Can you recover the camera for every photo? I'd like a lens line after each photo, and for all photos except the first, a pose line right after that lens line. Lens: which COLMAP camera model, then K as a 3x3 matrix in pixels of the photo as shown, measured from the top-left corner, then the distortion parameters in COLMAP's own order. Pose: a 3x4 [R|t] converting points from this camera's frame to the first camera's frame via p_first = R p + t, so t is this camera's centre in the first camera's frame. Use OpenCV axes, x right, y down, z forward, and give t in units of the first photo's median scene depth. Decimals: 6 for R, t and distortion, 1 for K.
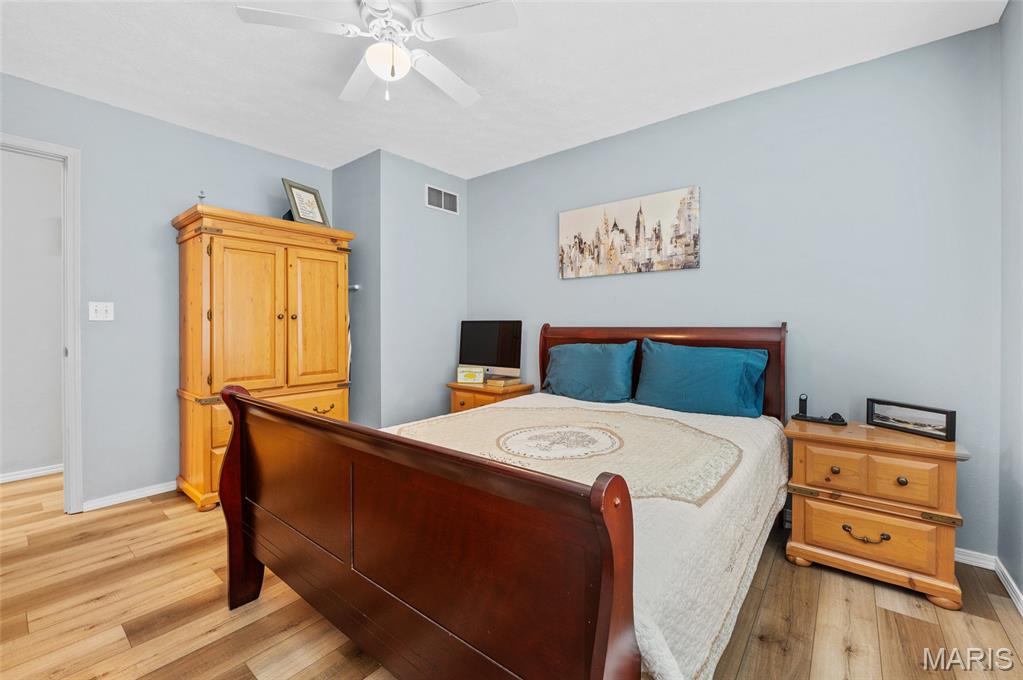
lens RADIAL K [[421.1, 0, 521.5], [0, 421.1, 335.9], [0, 0, 1]] dist [0.008444, -0.002694]
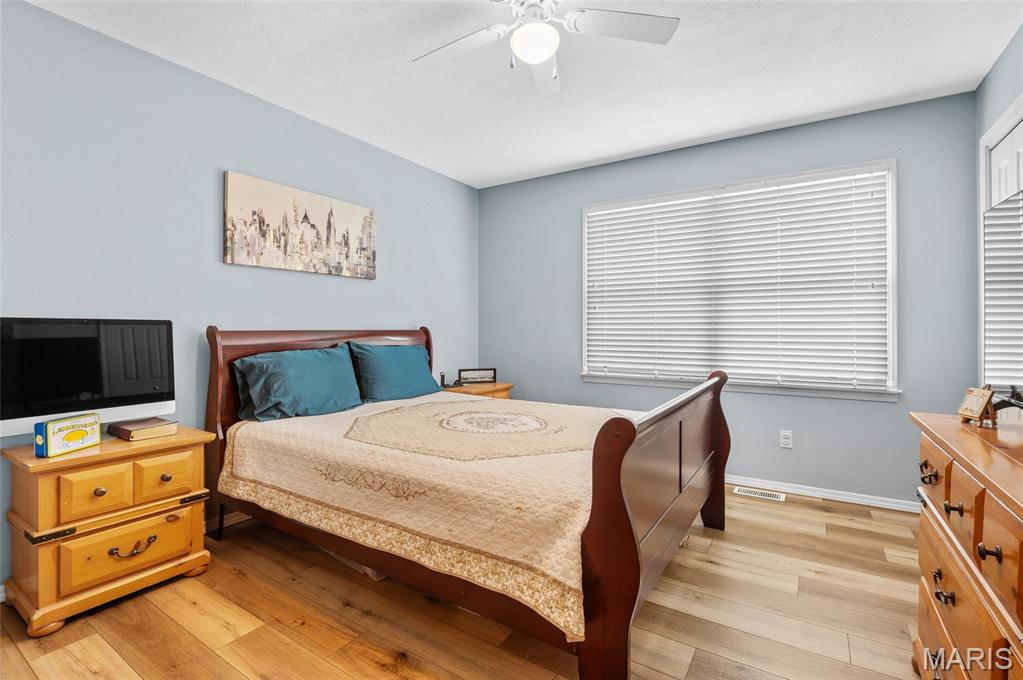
lens RADIAL K [[457.1, 0, 521.2], [0, 457.1, 331.9], [0, 0, 1]] dist [0.010089, -0.001692]
pose [[-0.084847, -0.011029, 0.996333, -0.813585], [0.017990, 0.999759, 0.012599, -0.022529], [-0.996232, 0.018993, -0.084628, 0.645844]]
